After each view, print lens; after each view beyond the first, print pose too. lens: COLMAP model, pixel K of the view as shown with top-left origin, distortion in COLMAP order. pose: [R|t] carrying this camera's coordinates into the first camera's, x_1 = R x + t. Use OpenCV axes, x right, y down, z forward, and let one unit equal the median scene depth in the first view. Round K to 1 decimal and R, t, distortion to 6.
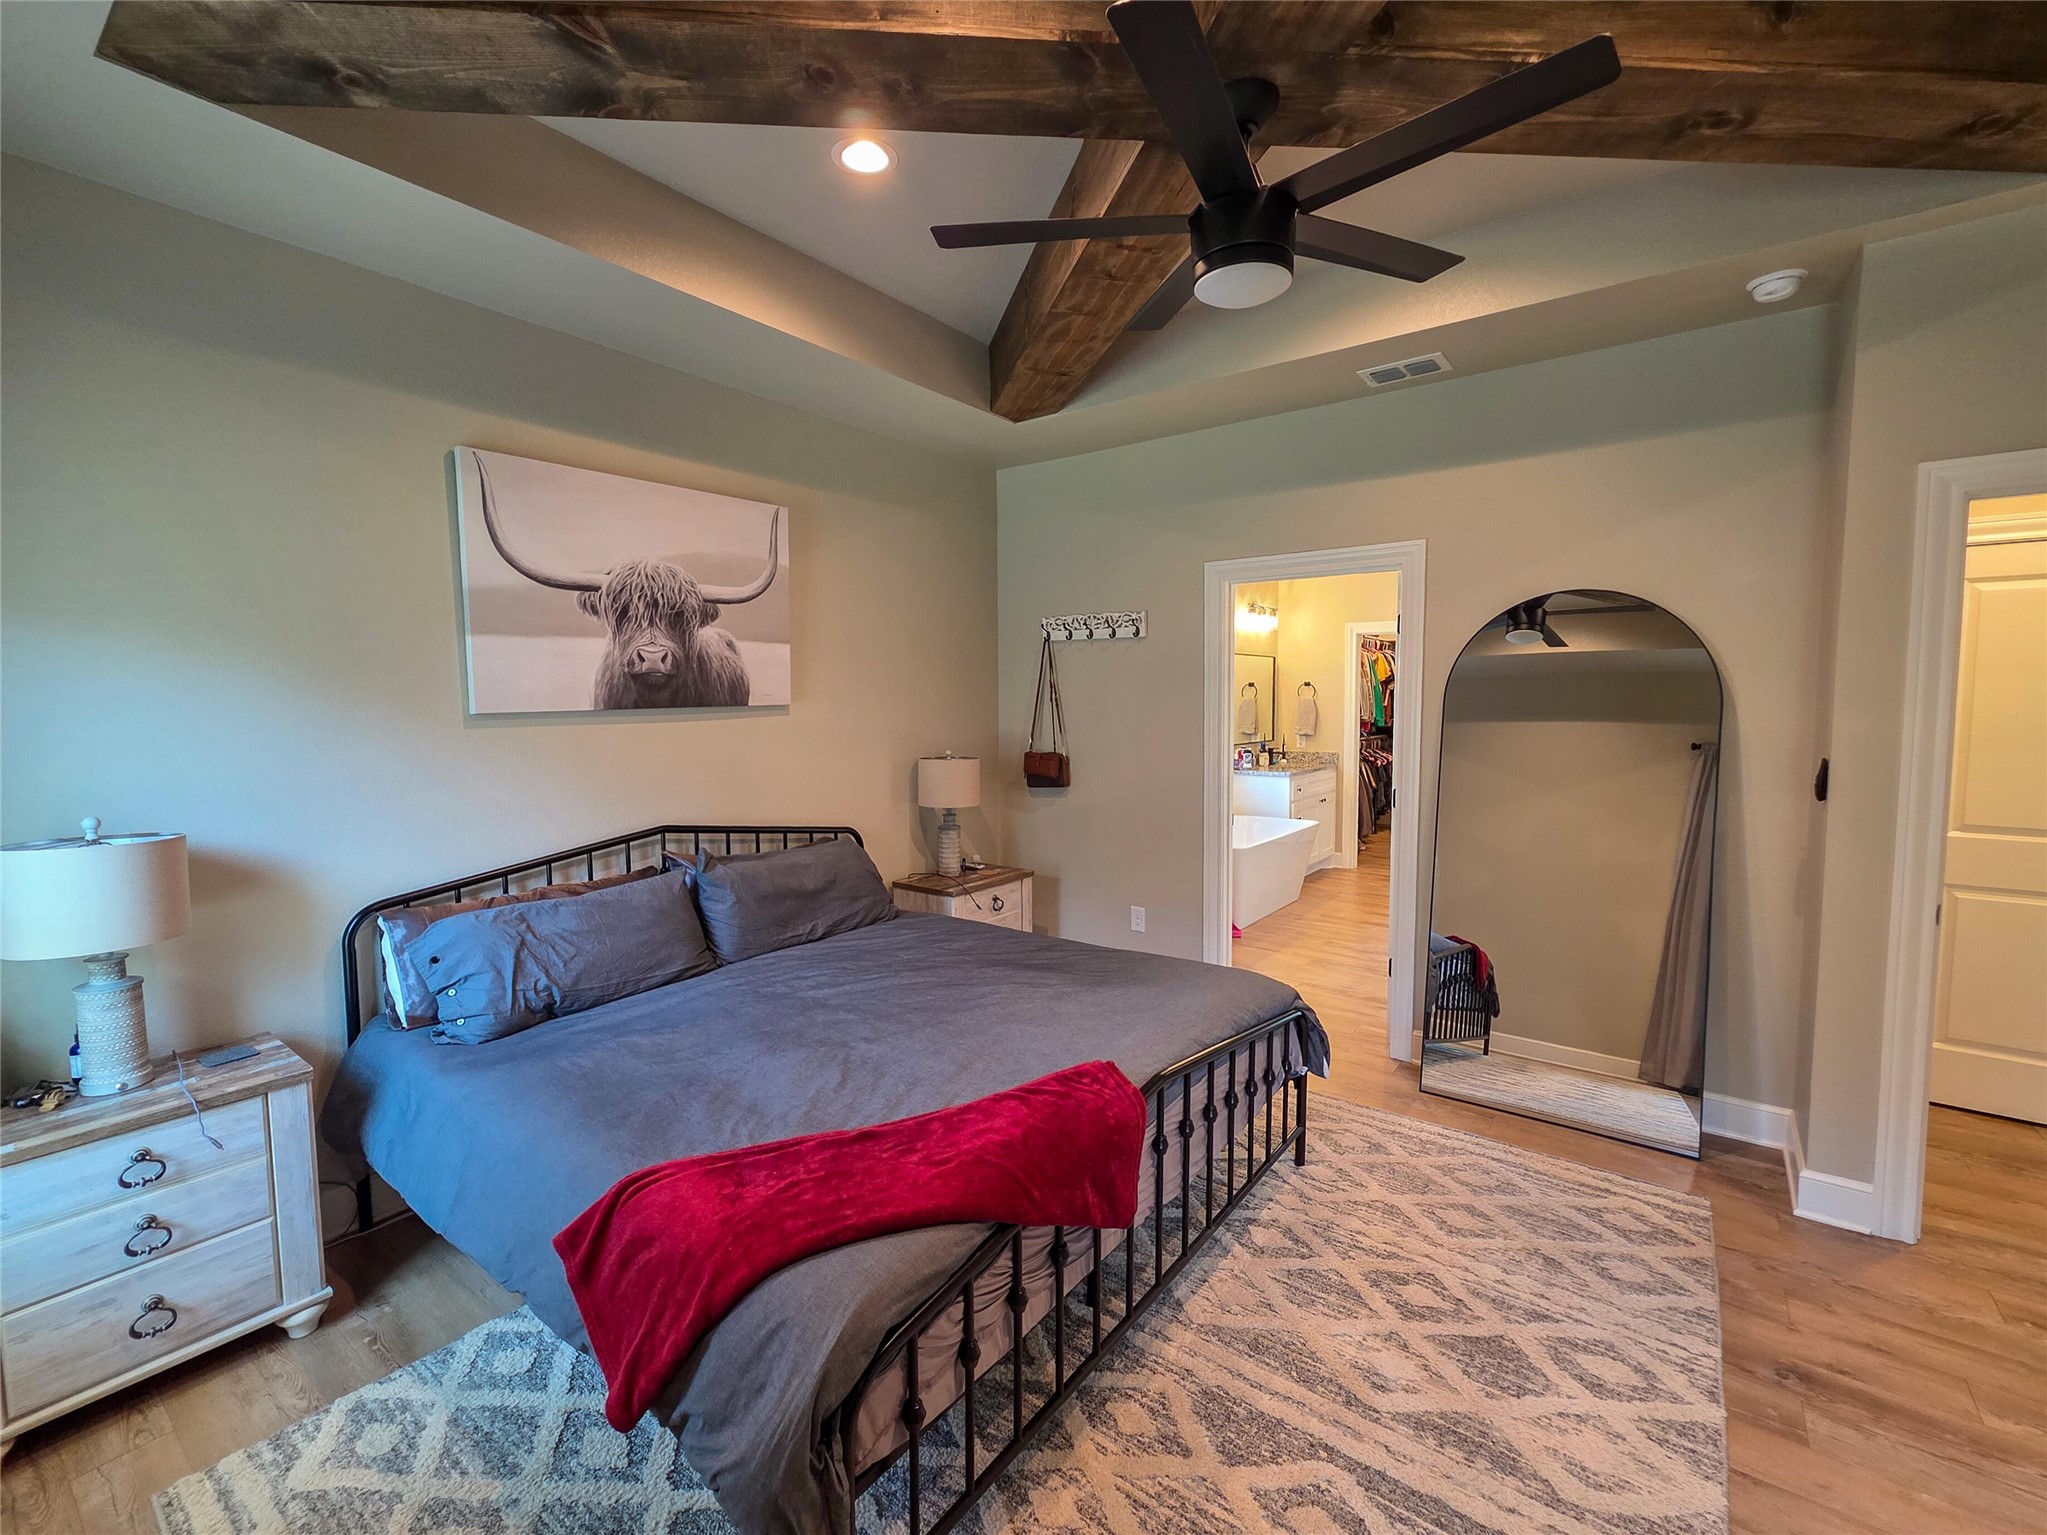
lens RADIAL K [[884.0, 0, 1051.9], [0, 884.0, 764.0], [0, 0, 1]] dist [0.000047, 0.000010]
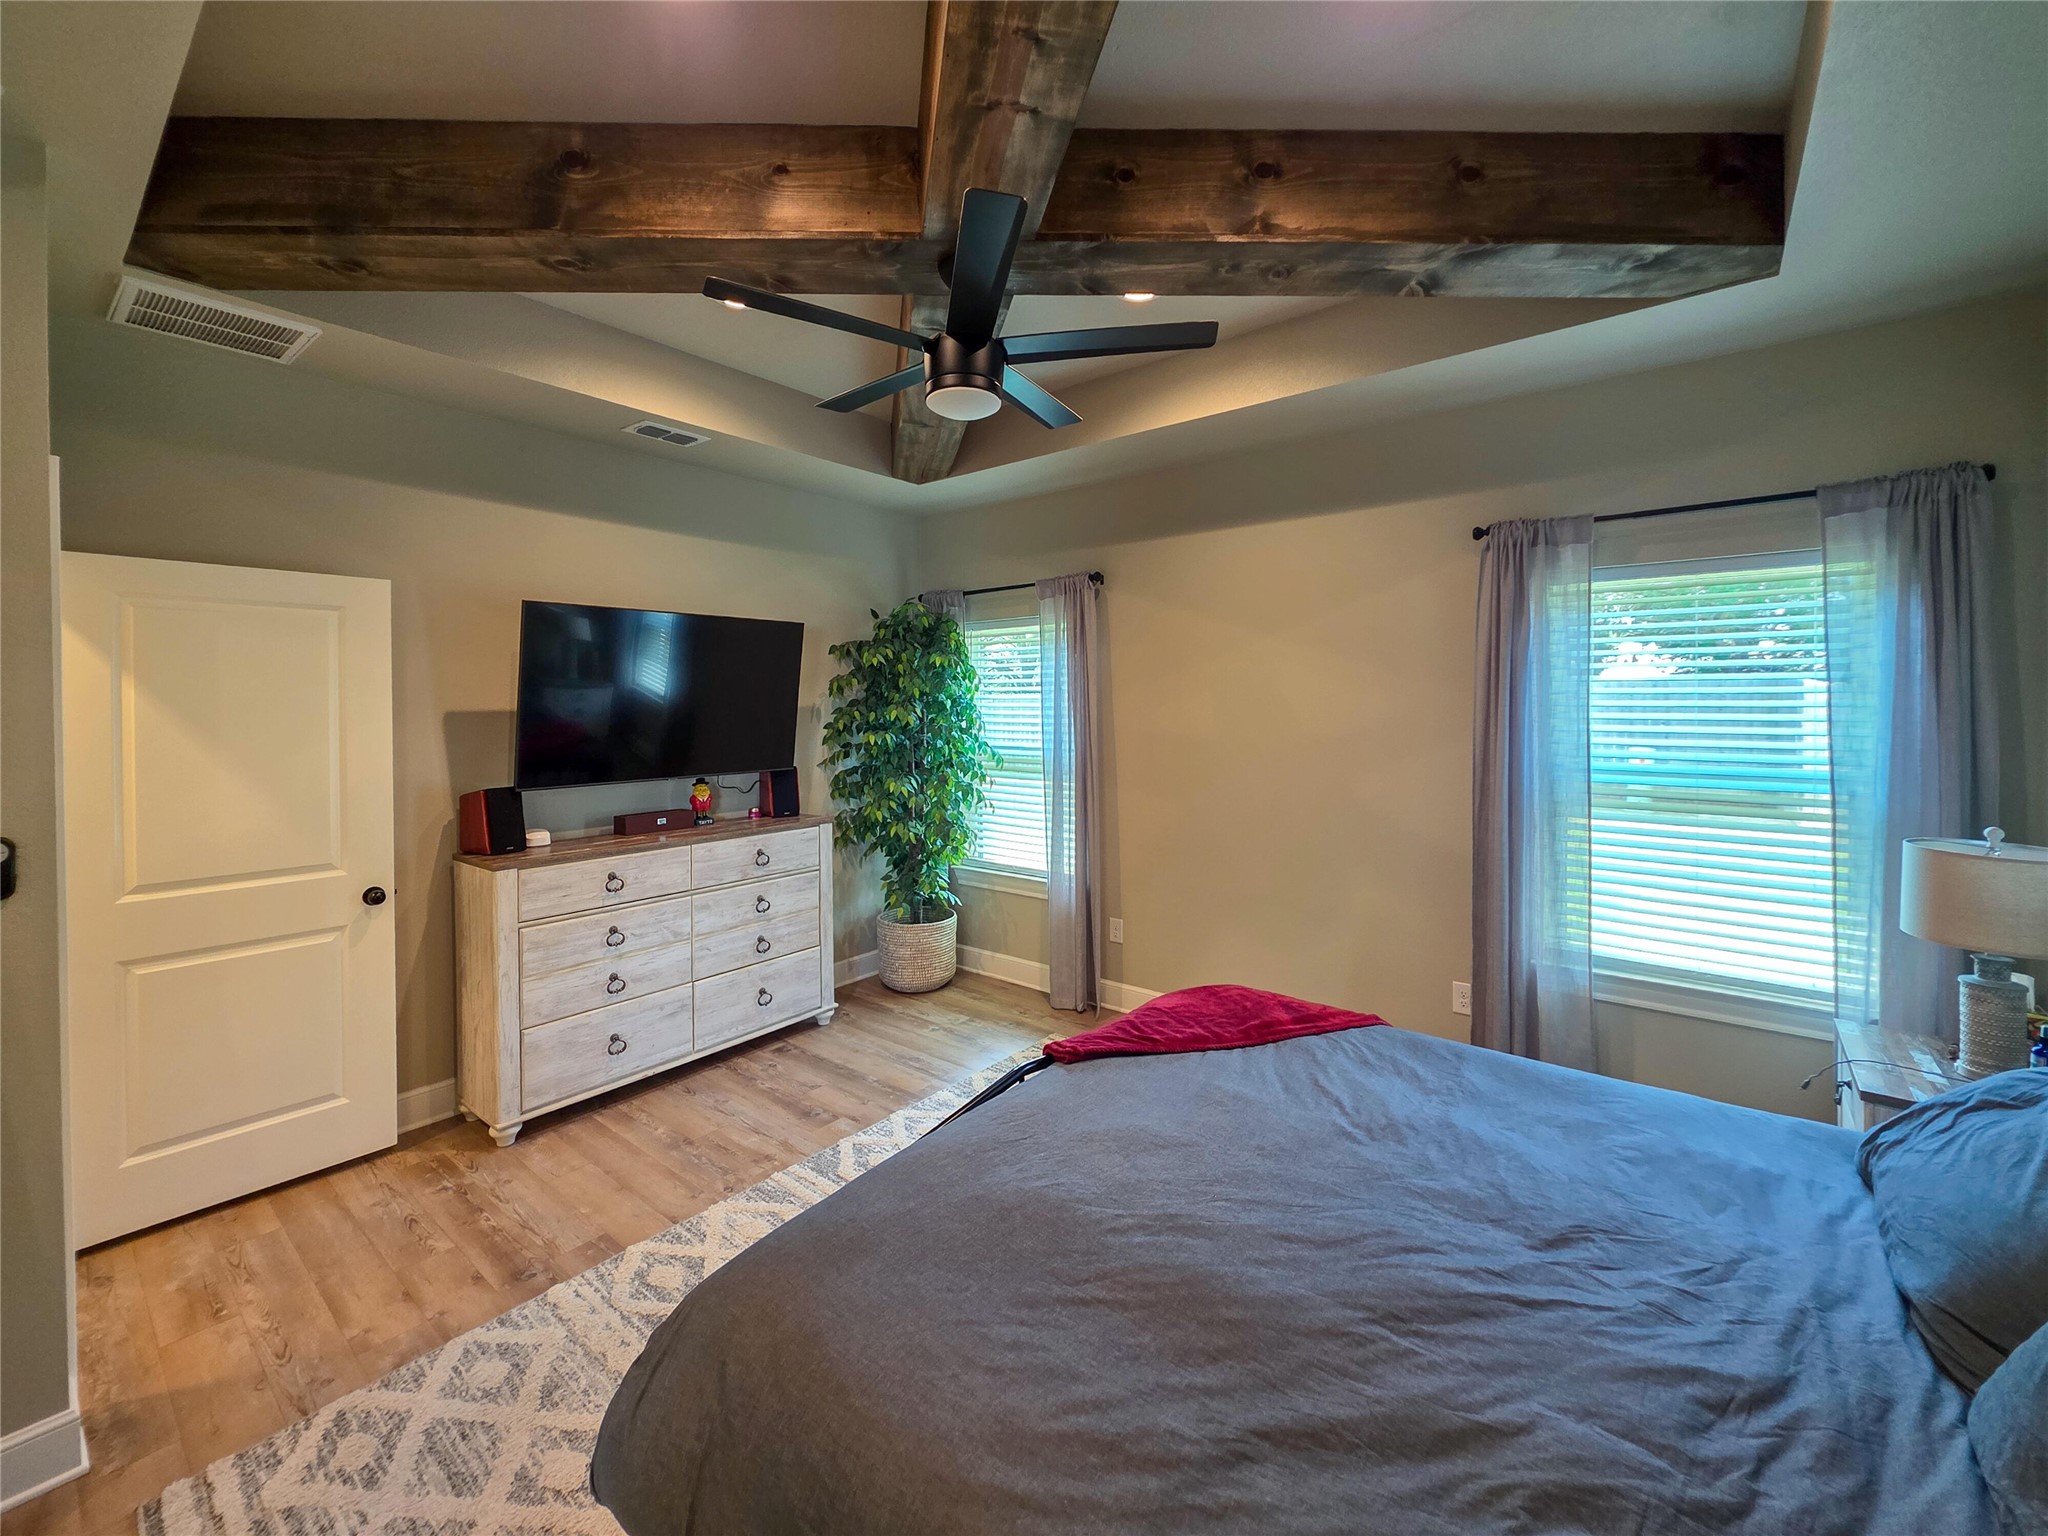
lens RADIAL K [[829.2, 0, 1021.6], [0, 829.2, 723.8], [0, 0, 1]] dist [0.001442, -0.000132]
pose [[-0.997560, 0.012740, 0.068640, 0.035206], [0.019523, 0.994889, 0.099068, -0.137203], [-0.067027, 0.100166, -0.992710, 1.514811]]
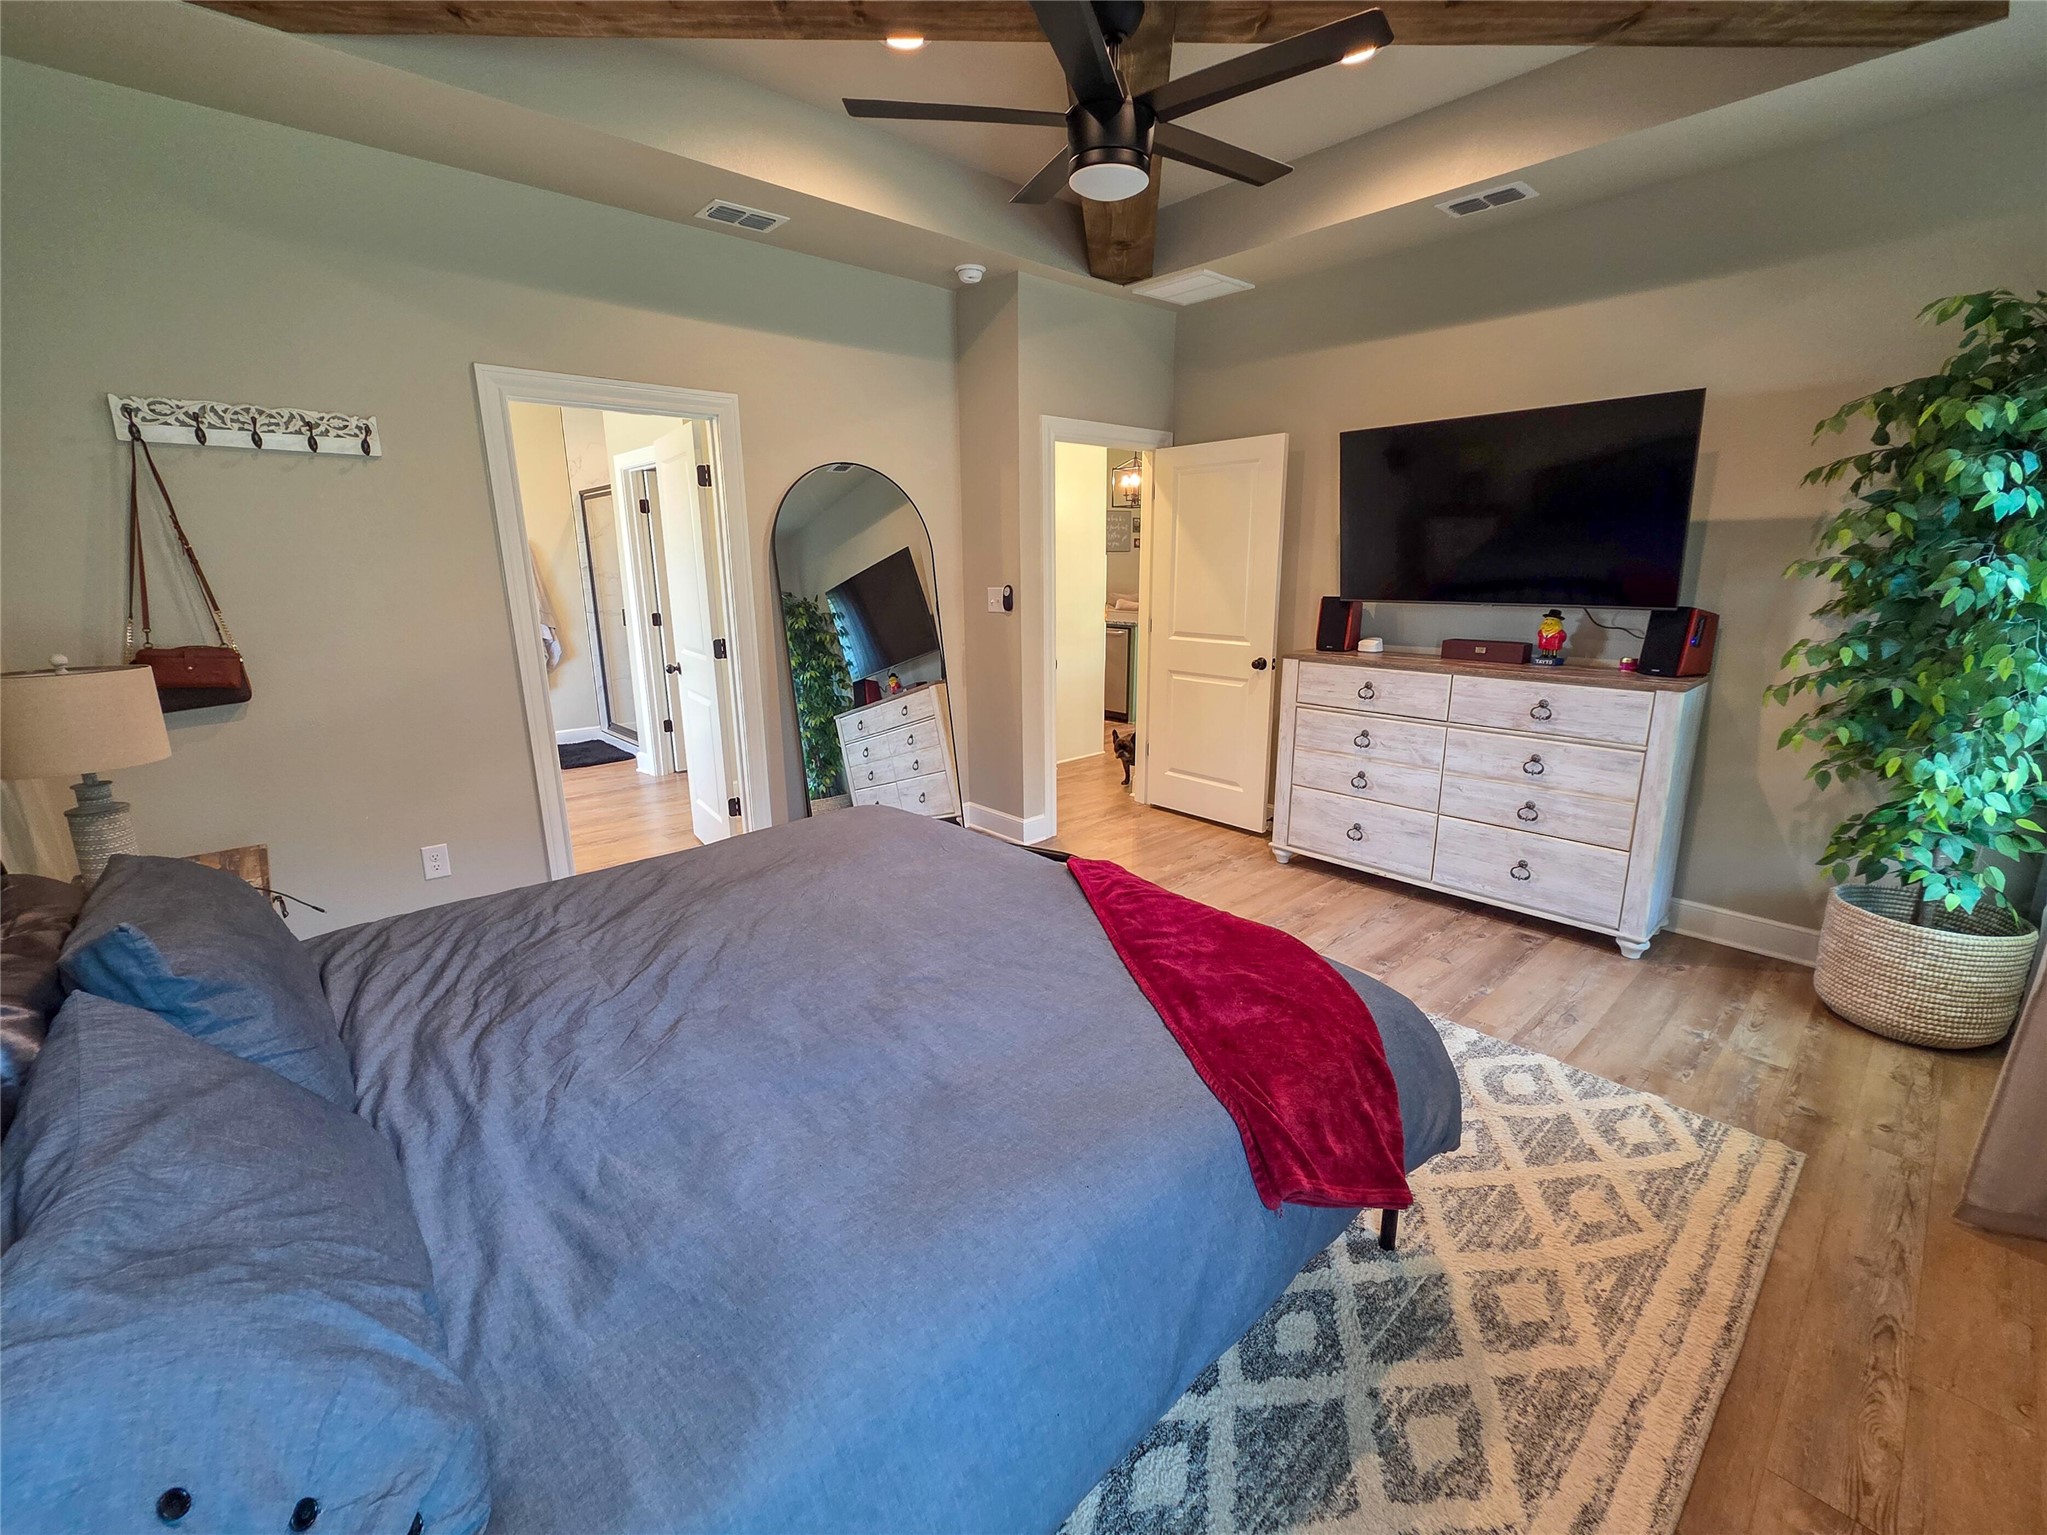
lens RADIAL K [[843.4, 0, 1012.5], [0, 843.4, 765.3], [0, 0, 1]] dist [0.001516, 0.000196]
pose [[0.205672, -0.229642, 0.951296, -0.738663], [0.082984, 0.972669, 0.216861, -0.022236], [-0.975096, 0.034340, 0.219107, 0.623171]]
